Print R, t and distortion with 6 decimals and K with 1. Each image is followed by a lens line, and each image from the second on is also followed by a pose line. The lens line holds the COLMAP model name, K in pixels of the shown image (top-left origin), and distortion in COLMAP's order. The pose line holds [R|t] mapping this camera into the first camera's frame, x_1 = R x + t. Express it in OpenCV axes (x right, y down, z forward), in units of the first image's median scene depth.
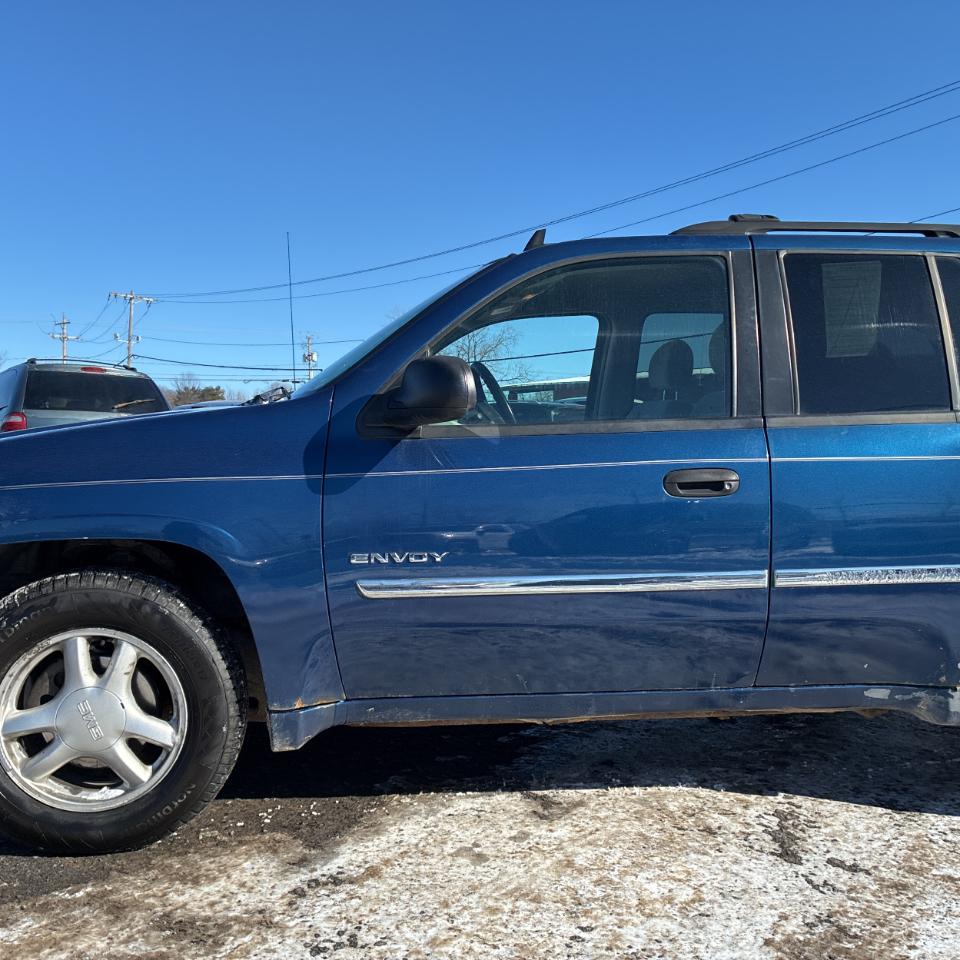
lens RADIAL K [[988.8, 0, 477.2], [0, 988.8, 507.7], [0, 0, 1]] dist [0.008806, 0.028190]
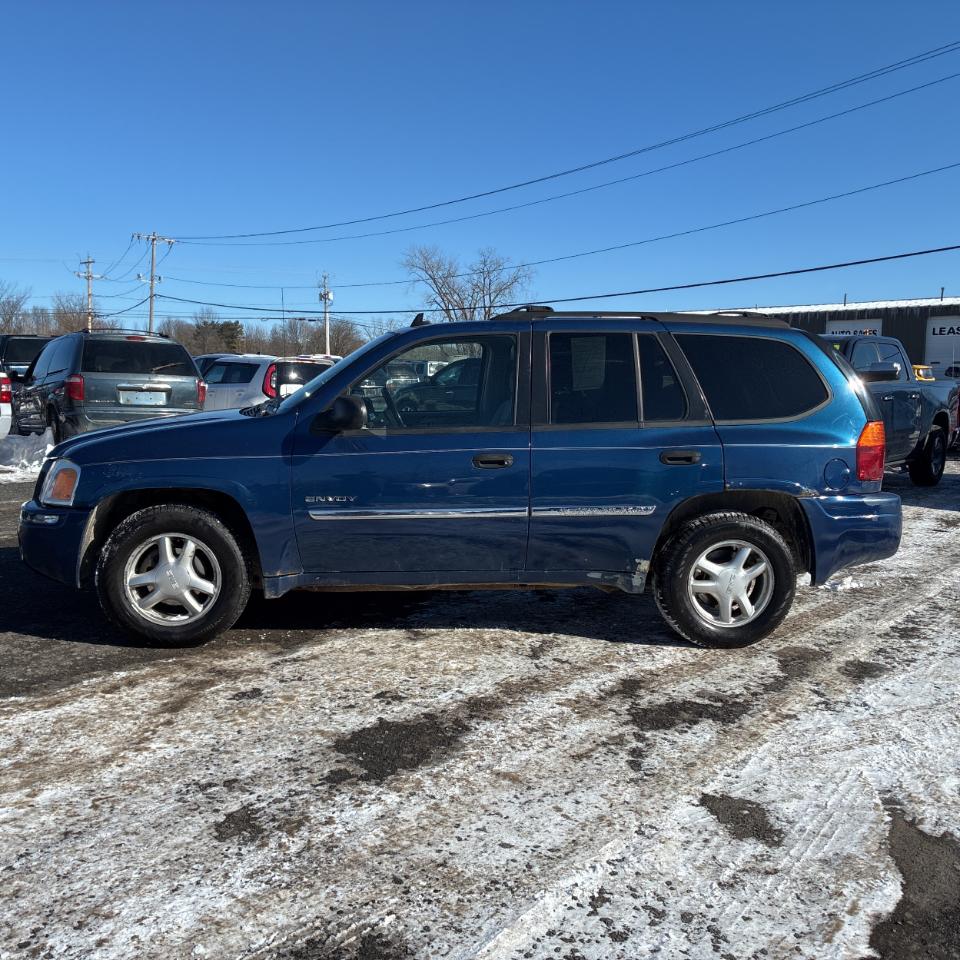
lens RADIAL K [[984.2, 0, 480.0], [0, 984.2, 480.0], [0, 0, 1]] dist [0.010704, 0.008074]
pose [[0.999842, 0.011332, -0.013709, 0.238383], [-0.010806, 0.999226, 0.037812, -0.061935], [0.014127, -0.037658, 0.999191, -0.913059]]
